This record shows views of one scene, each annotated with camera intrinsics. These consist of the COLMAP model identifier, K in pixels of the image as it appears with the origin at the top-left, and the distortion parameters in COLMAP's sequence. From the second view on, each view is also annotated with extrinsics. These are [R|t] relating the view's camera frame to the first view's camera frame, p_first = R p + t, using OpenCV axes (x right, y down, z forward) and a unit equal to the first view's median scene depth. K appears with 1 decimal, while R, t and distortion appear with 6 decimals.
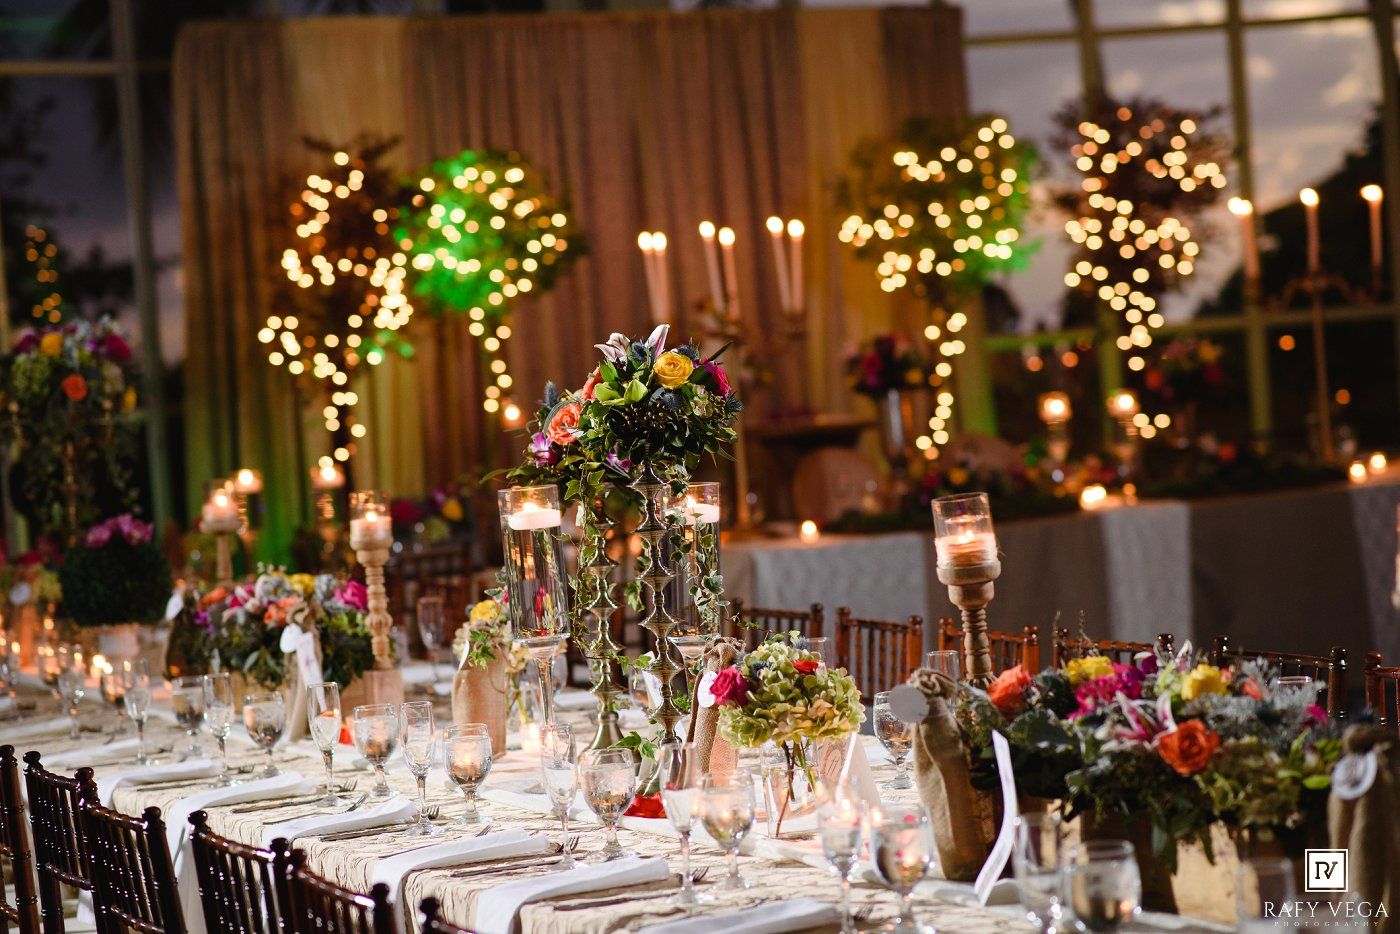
lens RADIAL K [[3526.7, 0, 700.0], [0, 3526.7, 467.0], [0, 0, 1]] dist [0.019216, -0.123875]
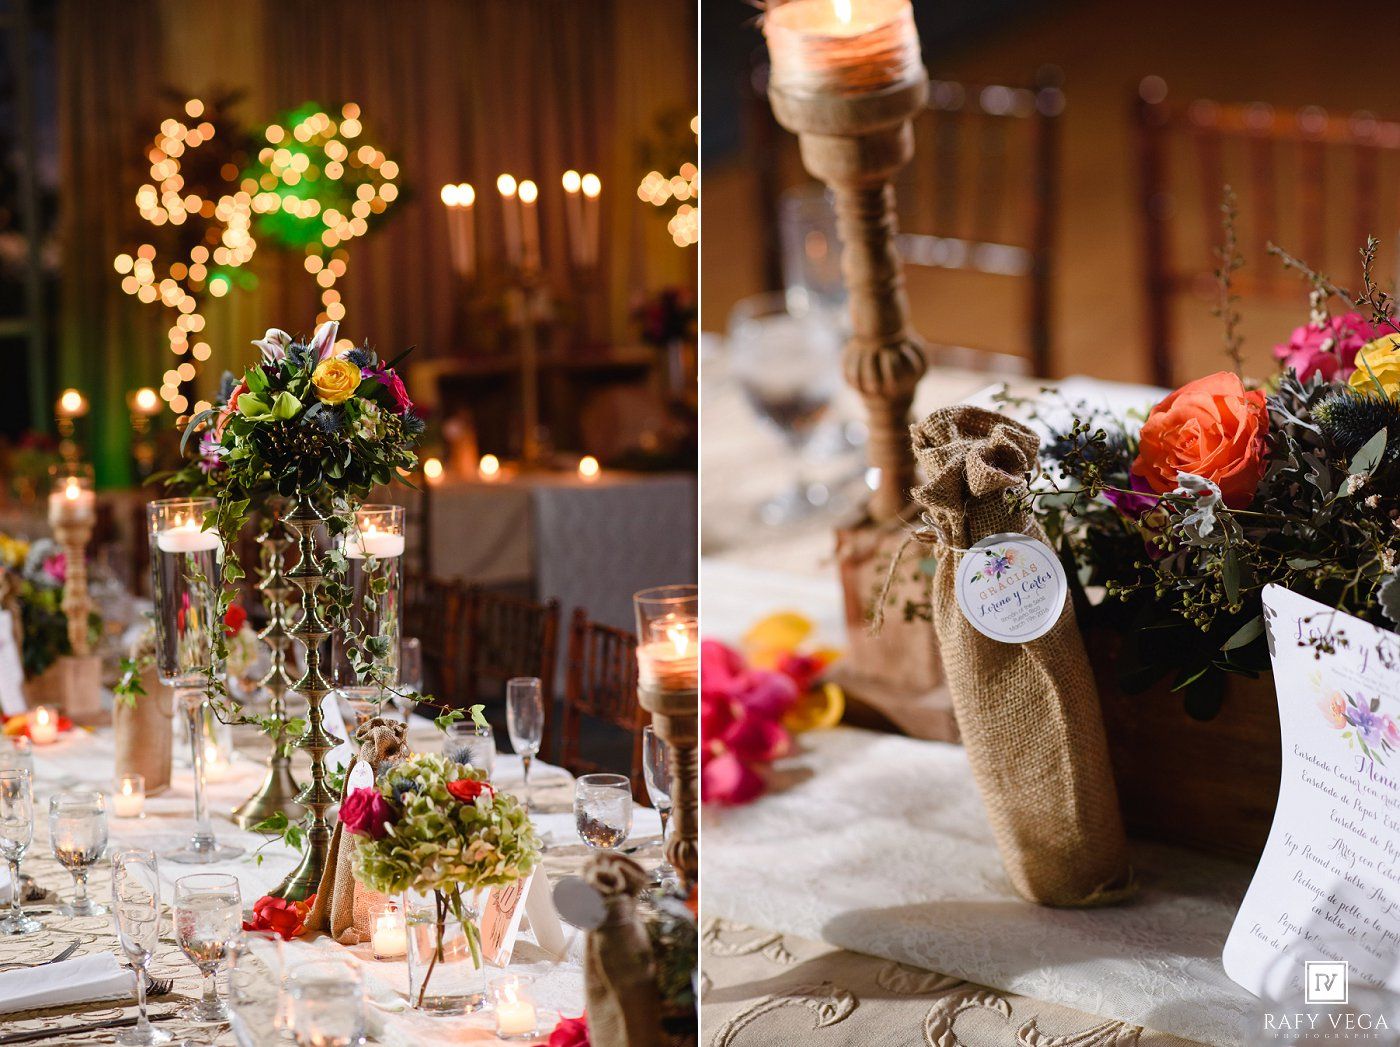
lens RADIAL K [[2633.2, 0, 700.0], [0, 2633.2, 523.5], [0, 0, 1]] dist [-0.502713, -0.094570]
pose [[0.997083, 0.052464, 0.055427, 0.046559], [-0.055921, 0.996460, 0.062776, -0.039628], [-0.051937, -0.065692, 0.996487, 0.440935]]
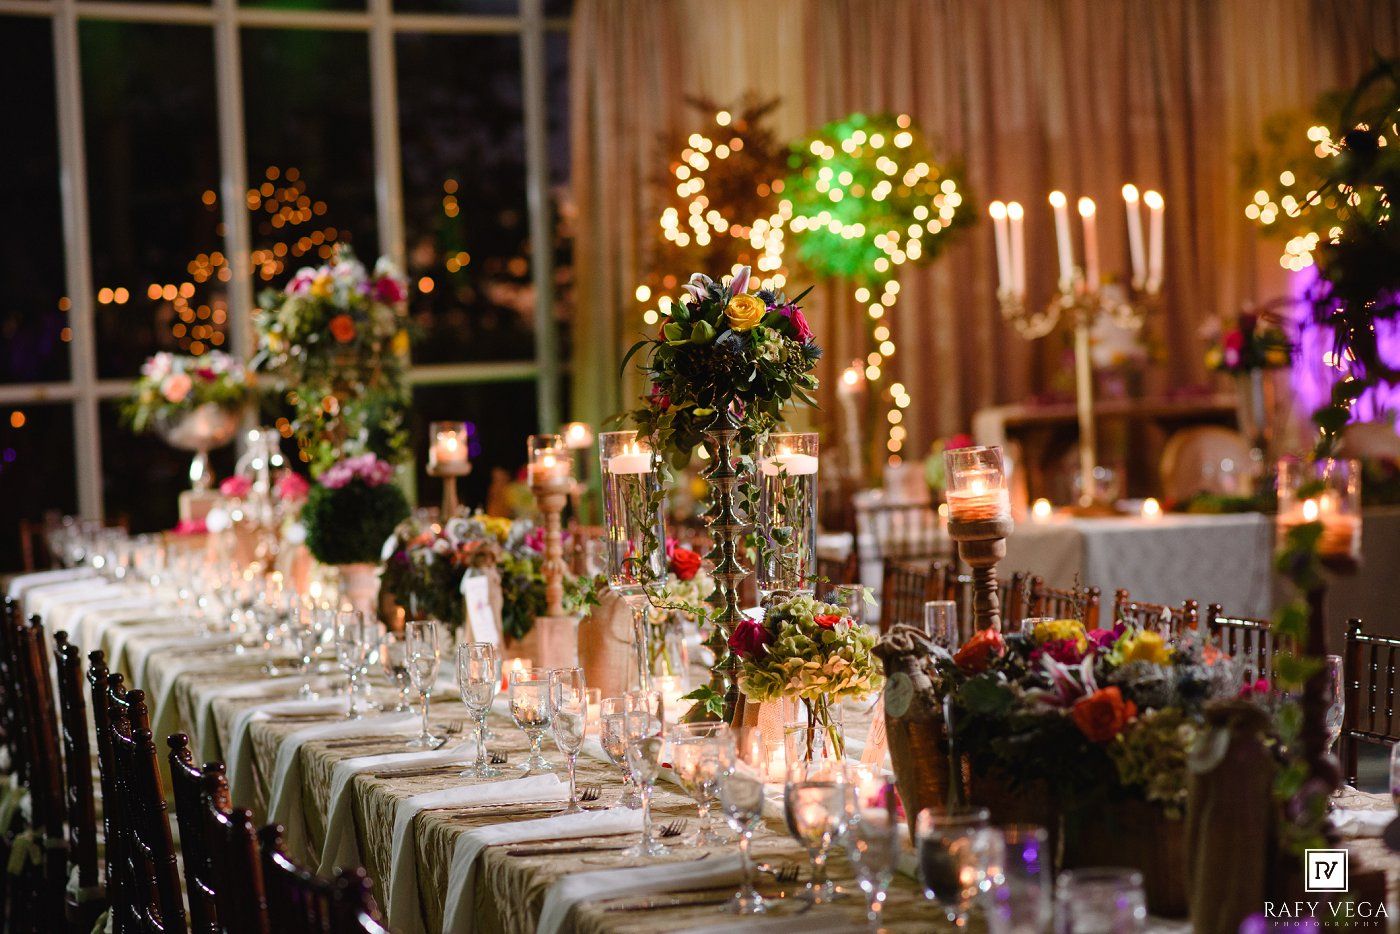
lens RADIAL K [[3526.7, 0, 700.0], [0, 3526.7, 467.0], [0, 0, 1]] dist [0.019216, -0.123875]
pose [[0.984578, 0.040138, -0.170282, 0.158162], [-0.039444, 0.999194, 0.007455, 0.008853], [0.170444, -0.000624, 0.985367, 0.047556]]
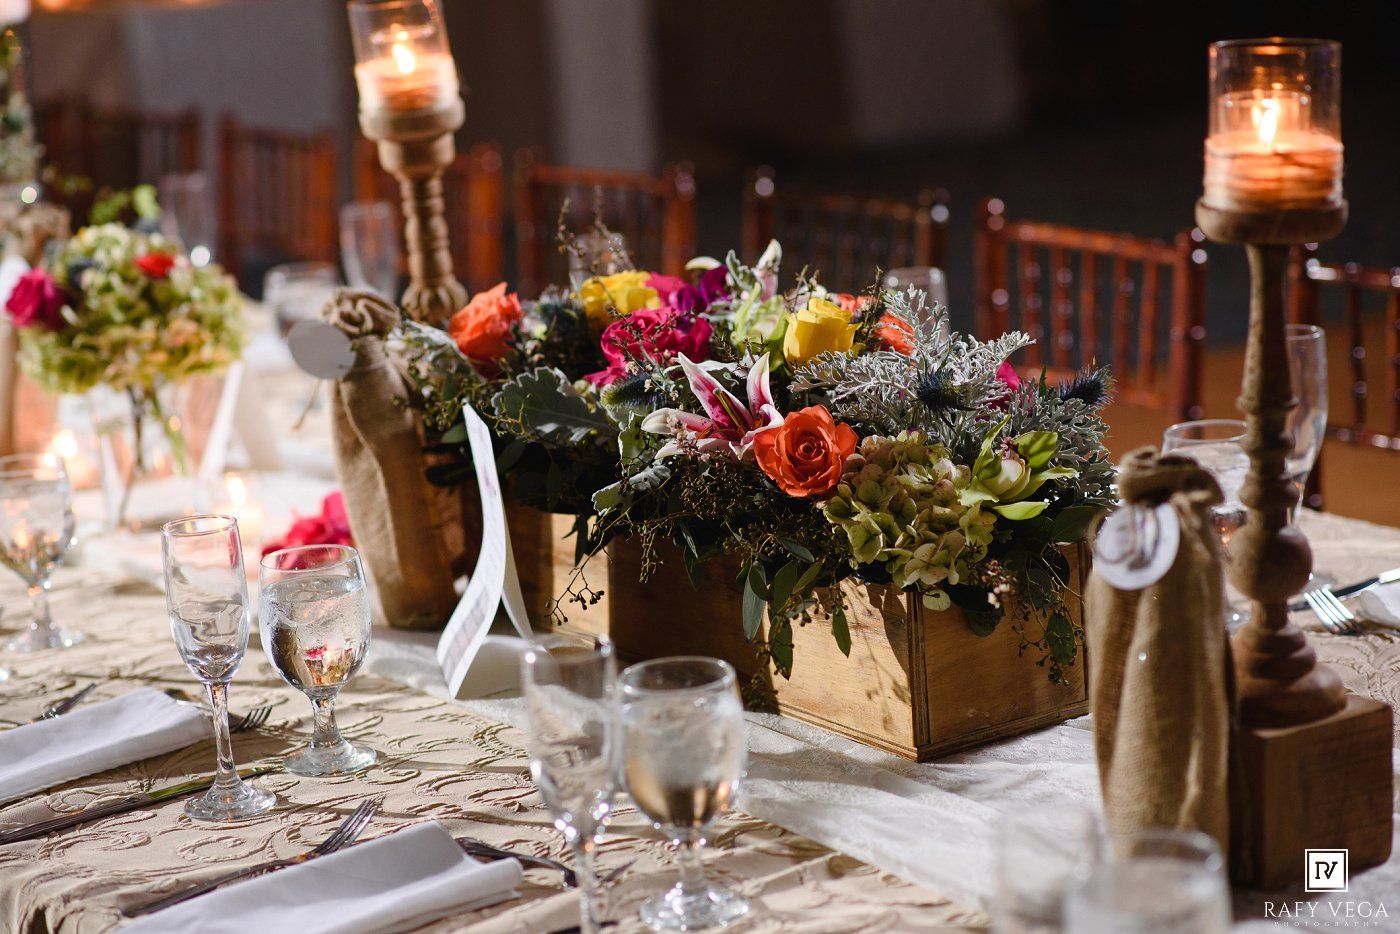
lens RADIAL K [[3526.7, 0, 700.0], [0, 3526.7, 467.0], [0, 0, 1]] dist [0.019216, -0.123875]
pose [[0.985644, -0.034022, 0.165371, 0.020260], [0.005860, 0.985789, 0.167883, -0.013875], [-0.168733, -0.164504, 0.971837, 0.360231]]
